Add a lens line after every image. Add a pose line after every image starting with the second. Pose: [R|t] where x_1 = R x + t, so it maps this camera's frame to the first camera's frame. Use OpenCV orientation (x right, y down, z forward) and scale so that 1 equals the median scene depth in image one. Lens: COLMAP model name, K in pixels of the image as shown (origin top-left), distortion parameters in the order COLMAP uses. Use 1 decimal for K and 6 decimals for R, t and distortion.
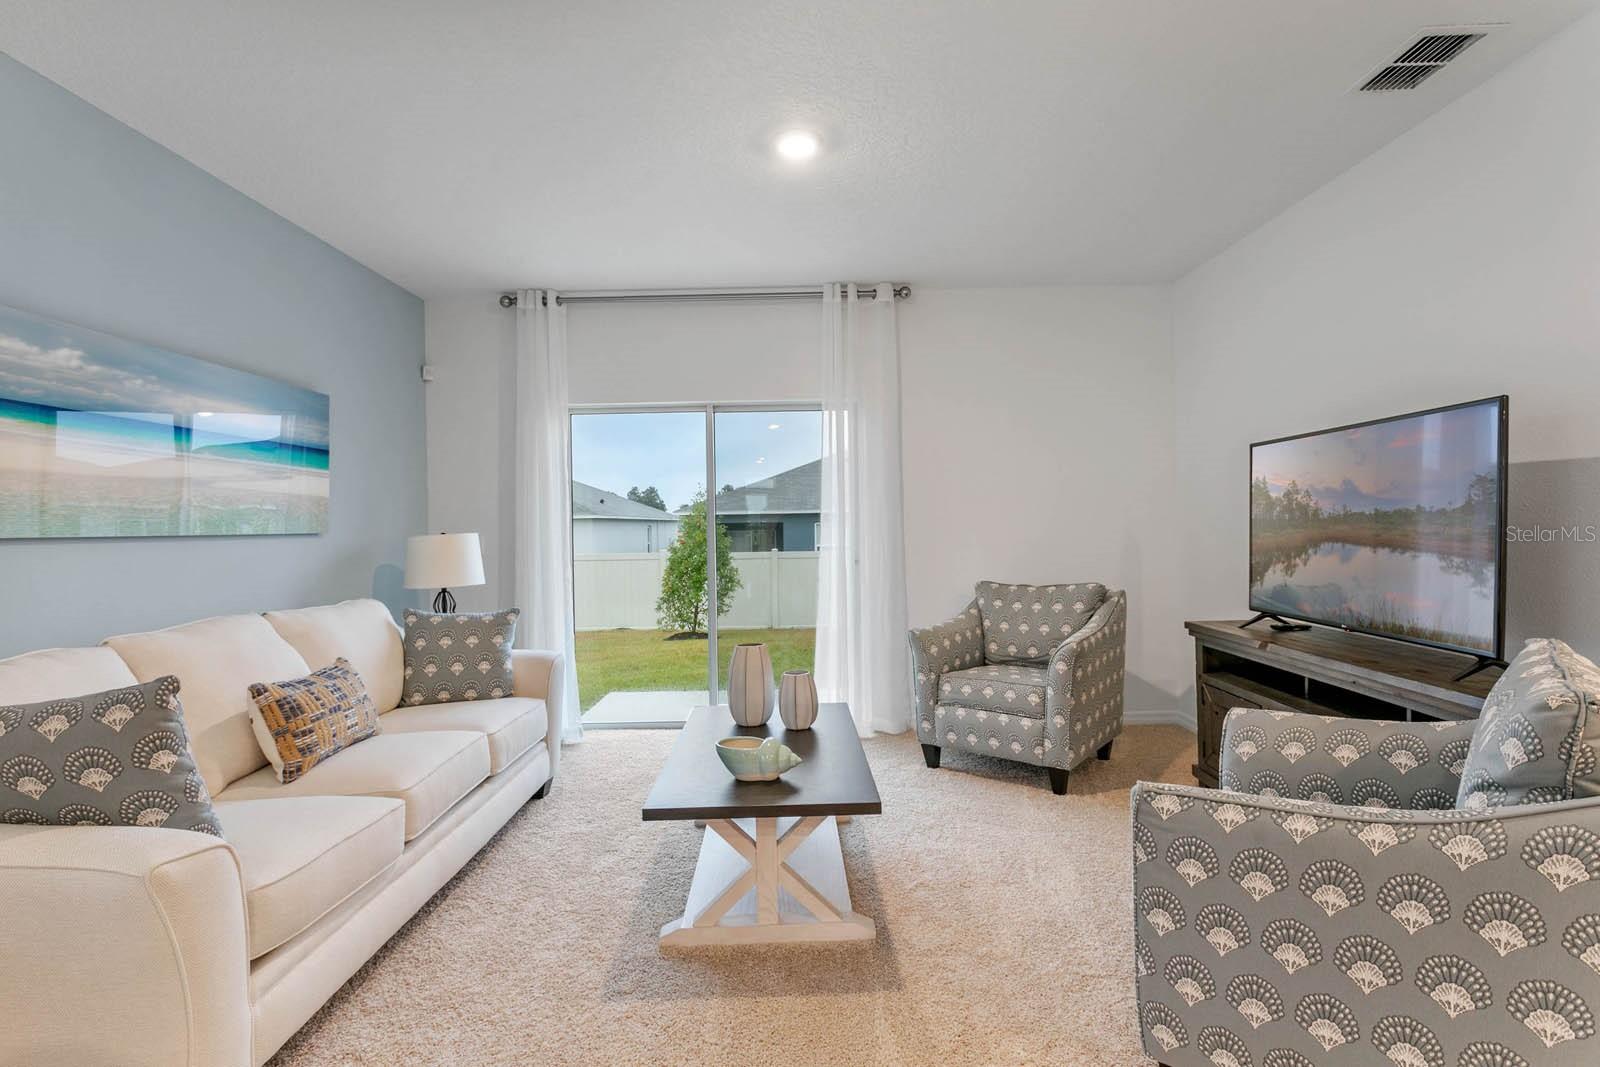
lens RADIAL K [[769.9, 0, 813.6], [0, 769.9, 533.4], [0, 0, 1]] dist [-0.002485, 0.002785]
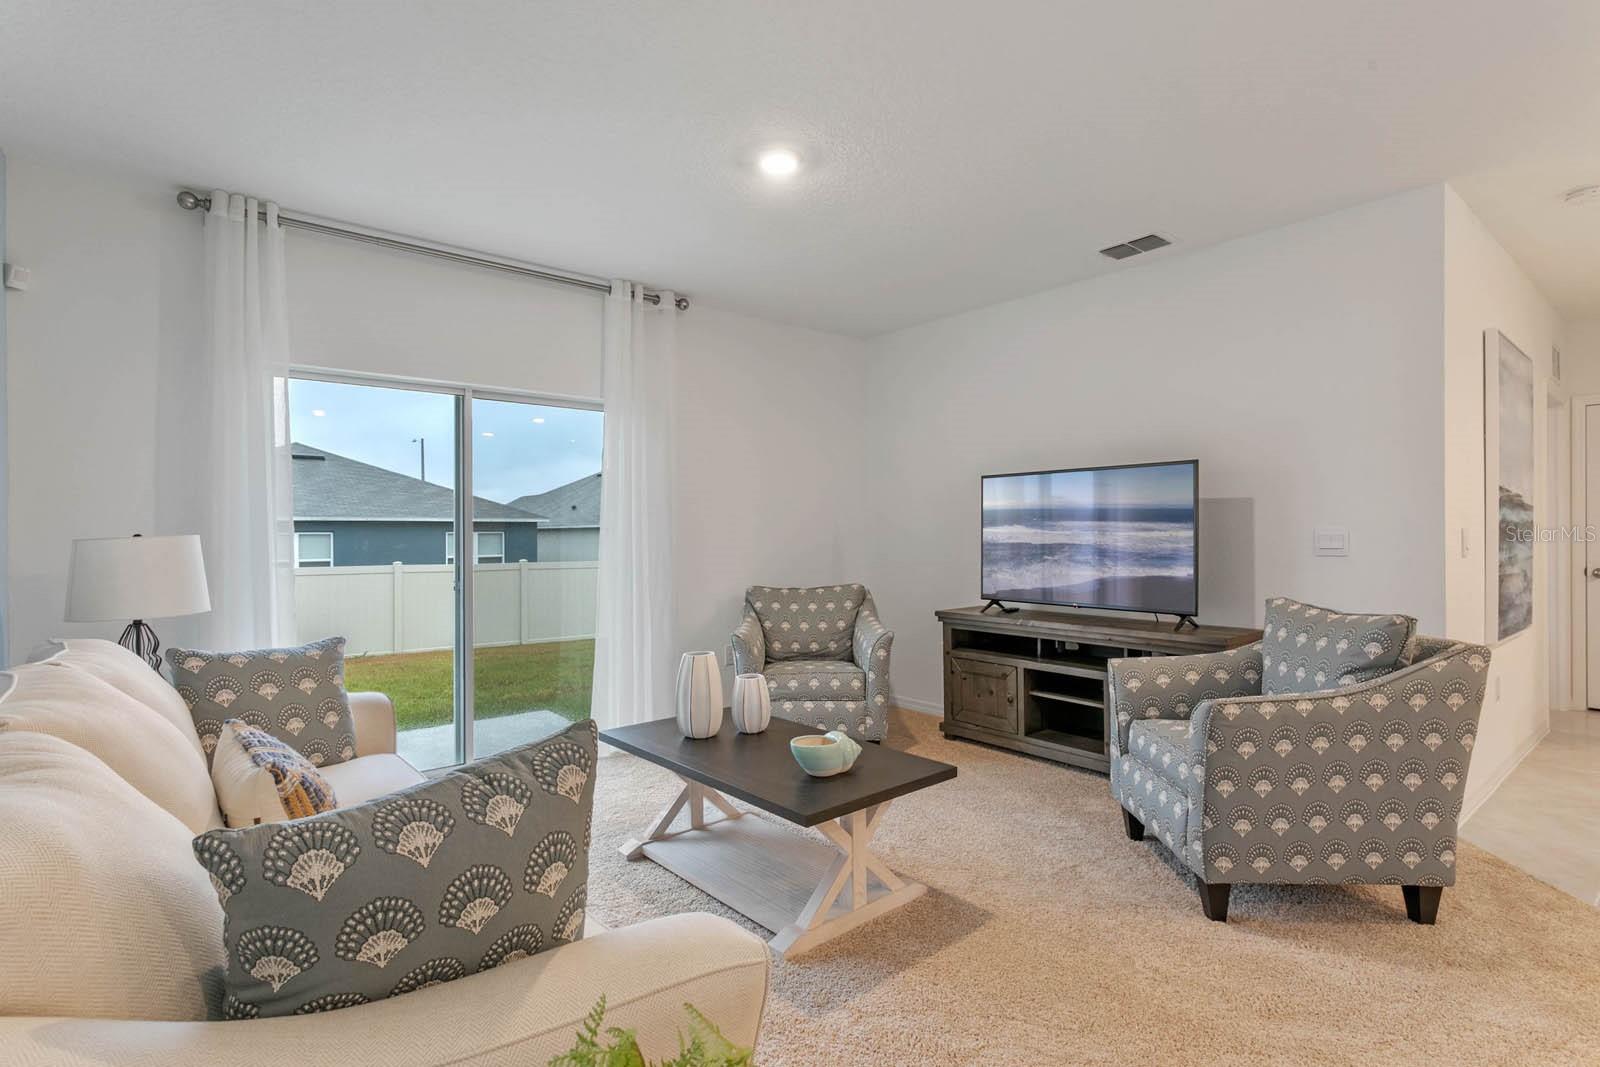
lens RADIAL K [[769.9, 0, 809.6], [0, 769.9, 537.4], [0, 0, 1]] dist [-0.002485, 0.002785]
pose [[0.772089, 0.011194, 0.635415, -0.504186], [-0.001824, 0.999880, -0.015397, 0.012586], [-0.635511, 0.010729, 0.772017, 0.144711]]
